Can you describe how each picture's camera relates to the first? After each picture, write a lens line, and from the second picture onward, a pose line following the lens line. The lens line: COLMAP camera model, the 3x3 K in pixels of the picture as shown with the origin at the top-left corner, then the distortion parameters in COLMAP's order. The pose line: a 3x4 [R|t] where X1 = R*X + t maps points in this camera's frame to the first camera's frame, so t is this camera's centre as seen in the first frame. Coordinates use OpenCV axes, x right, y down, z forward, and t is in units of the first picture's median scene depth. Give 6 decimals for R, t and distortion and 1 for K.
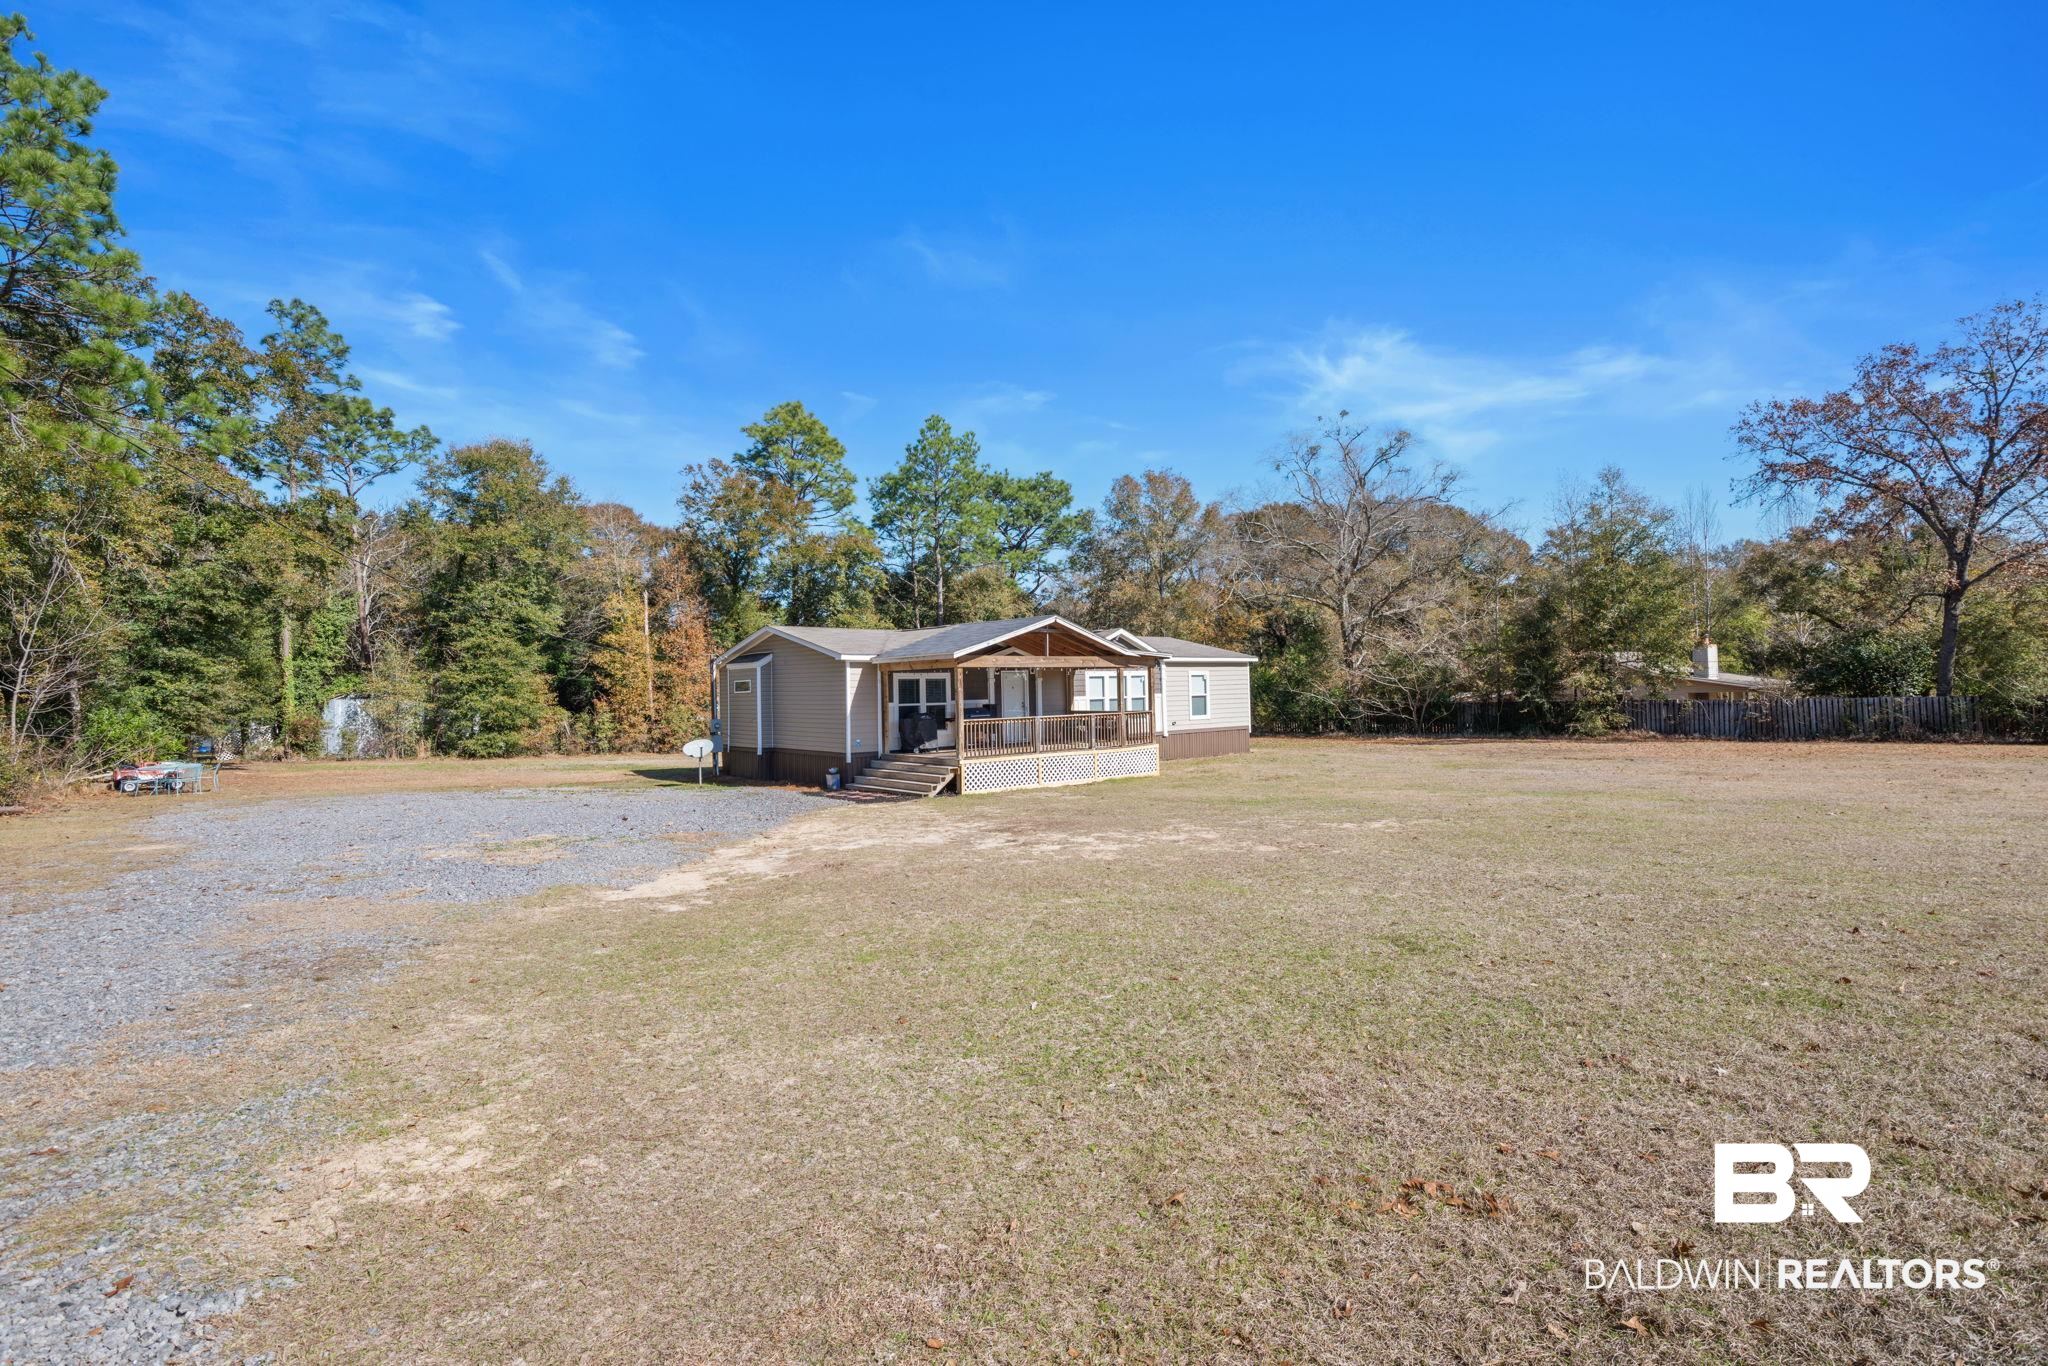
lens RADIAL K [[936.1, 0, 1028.3], [0, 936.1, 687.0], [0, 0, 1]] dist [0.000196, 0.000305]
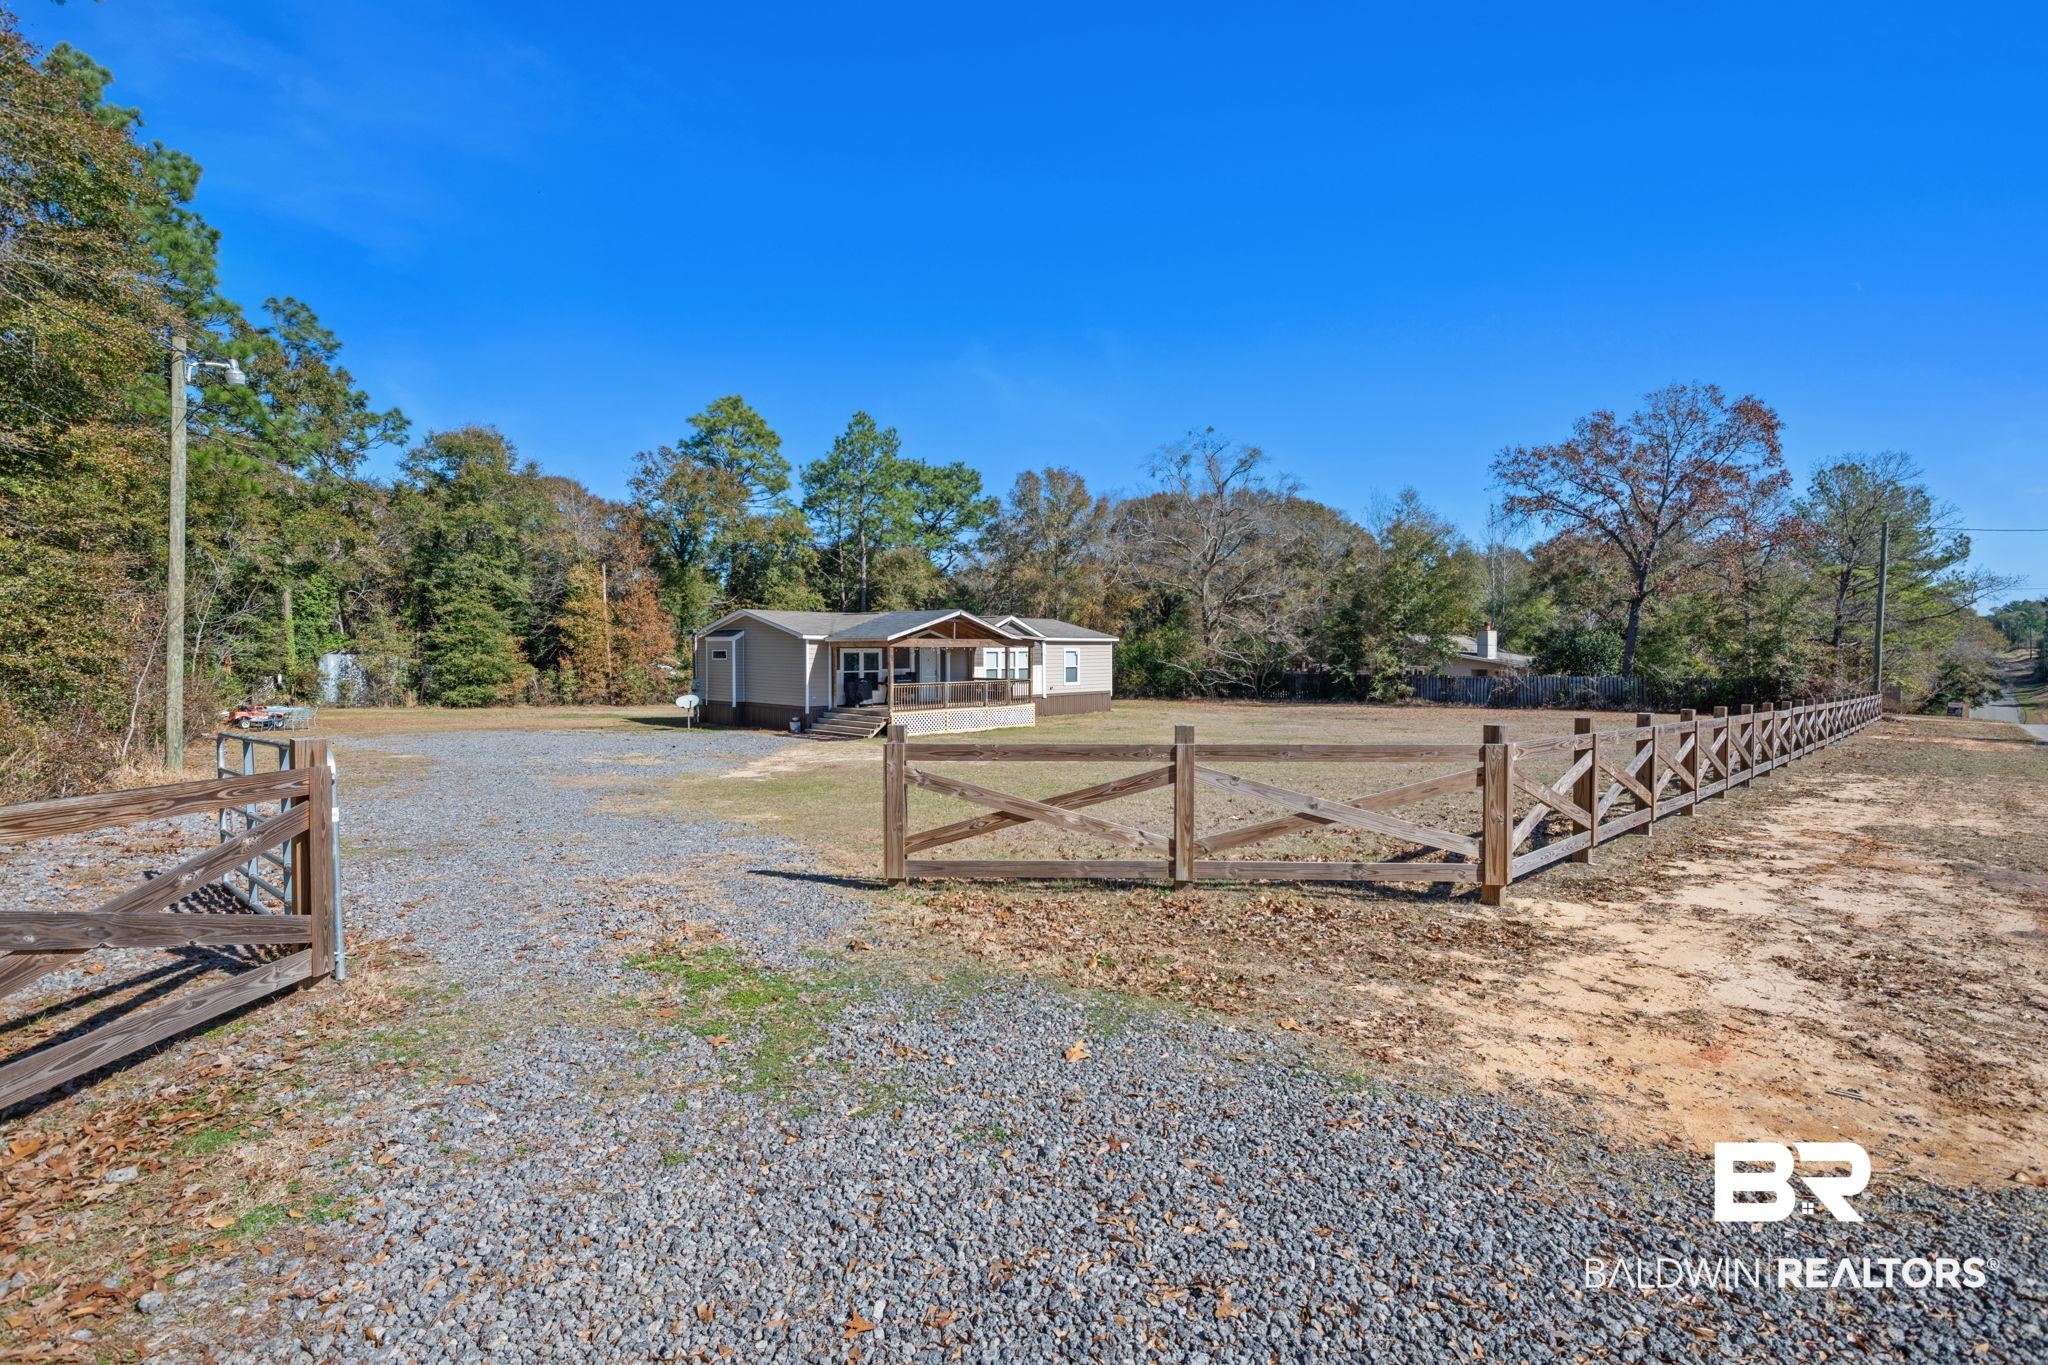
lens RADIAL K [[936.1, 0, 1044.8], [0, 936.1, 675.6], [0, 0, 1]] dist [0.000196, 0.000305]
pose [[0.993508, 0.017761, 0.112366, -0.000750], [-0.021193, 0.999342, 0.029426, -0.012612], [-0.111769, -0.031616, 0.993231, -0.223824]]
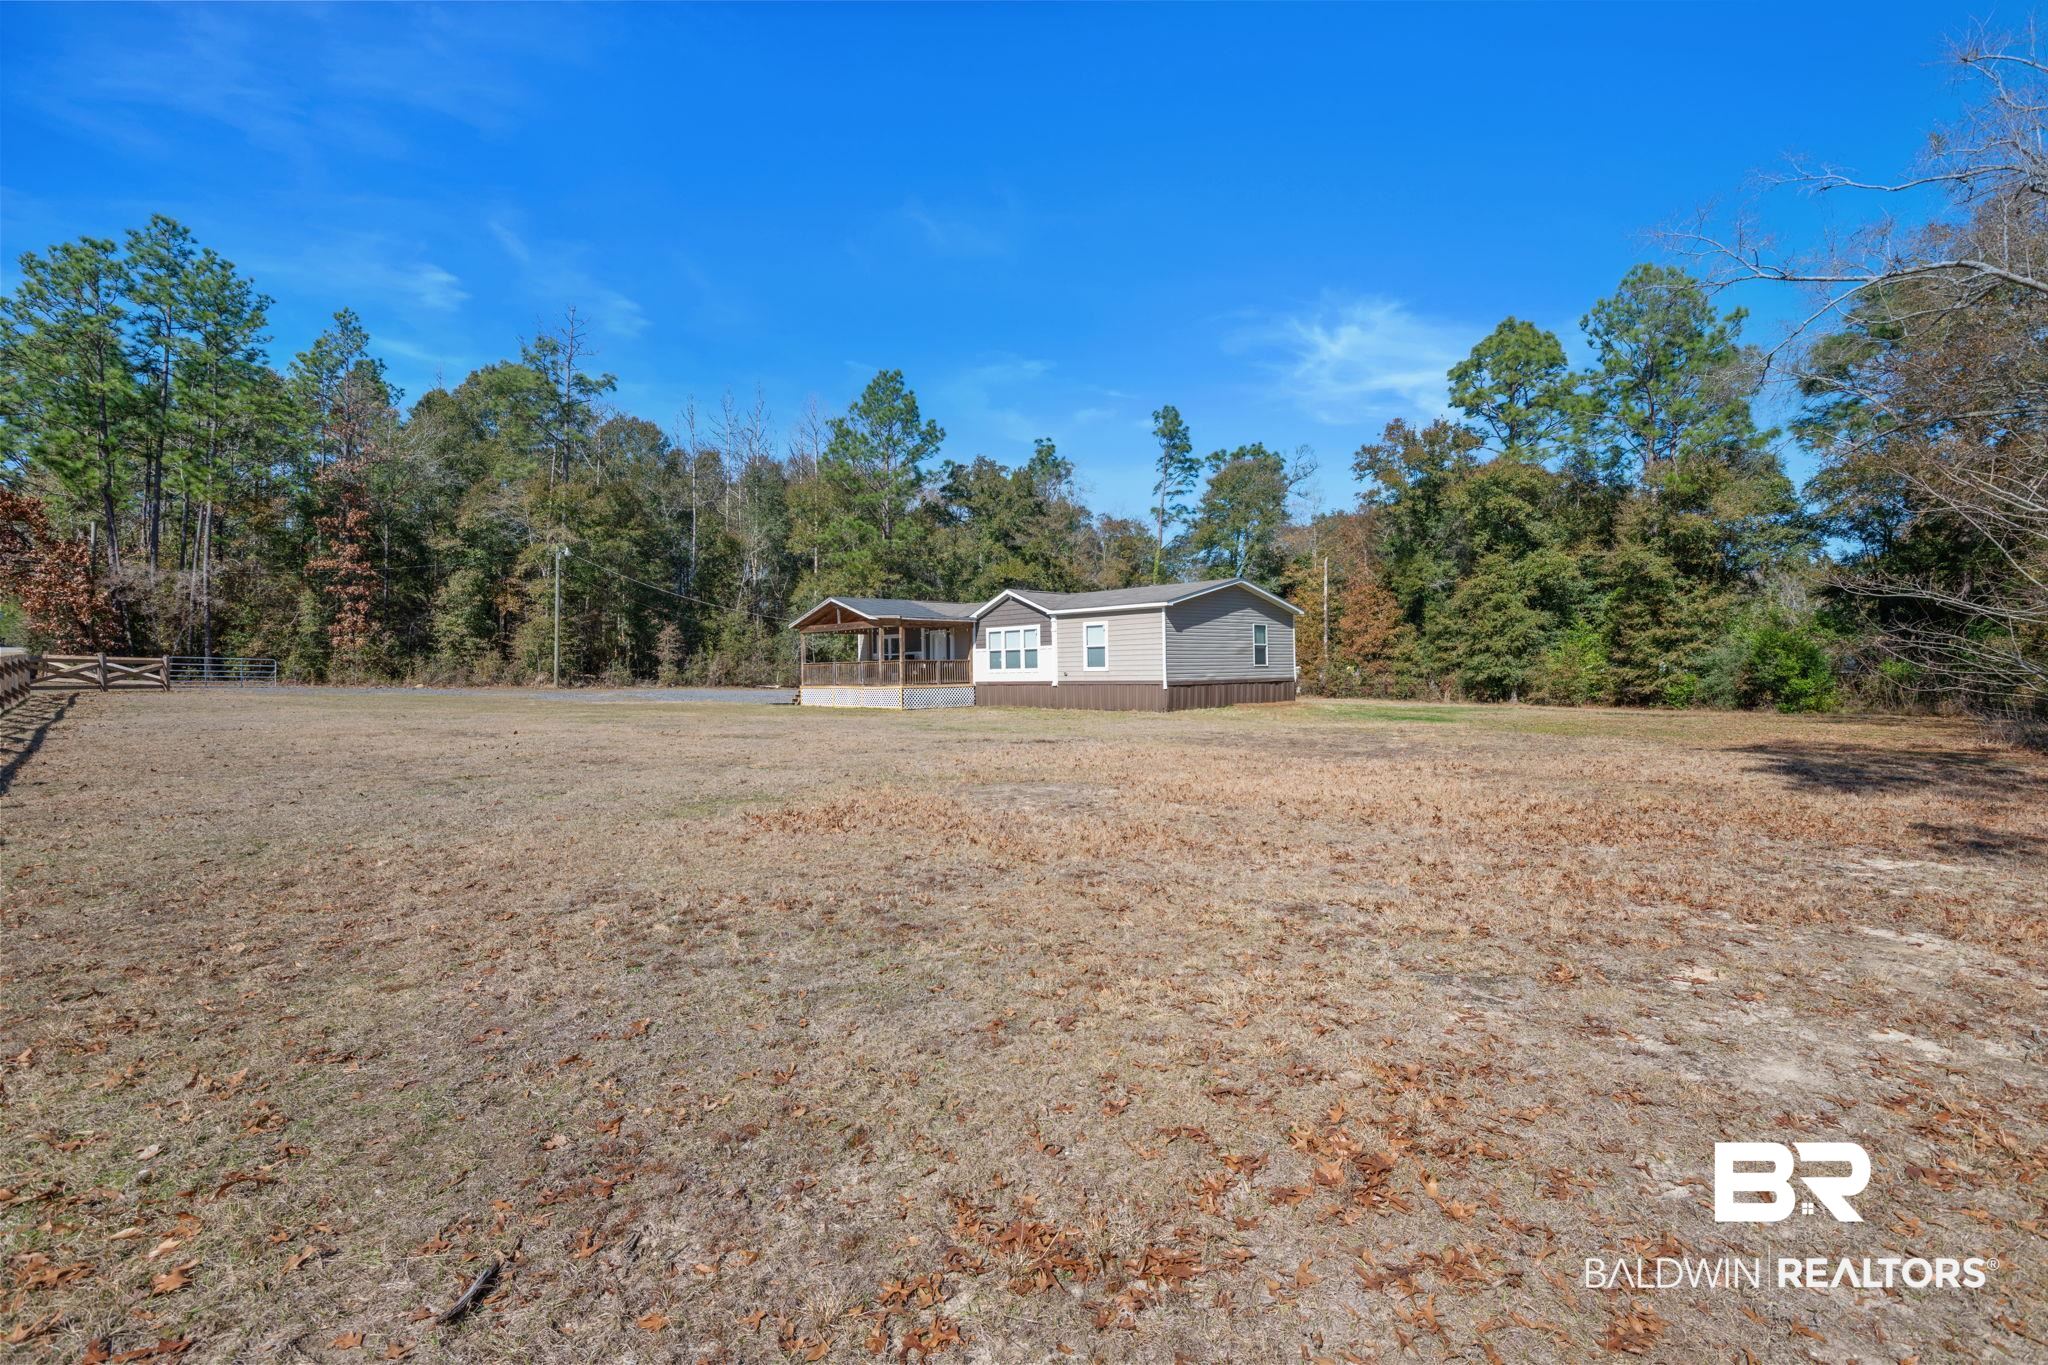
lens RADIAL K [[936.1, 0, 1030.7], [0, 936.1, 683.6], [0, 0, 1]] dist [0.000196, 0.000305]
pose [[0.081515, 0.032795, -0.996132, 0.878173], [0.016169, 0.999283, 0.034222, 0.009920], [0.996541, -0.018896, 0.080926, 0.657038]]
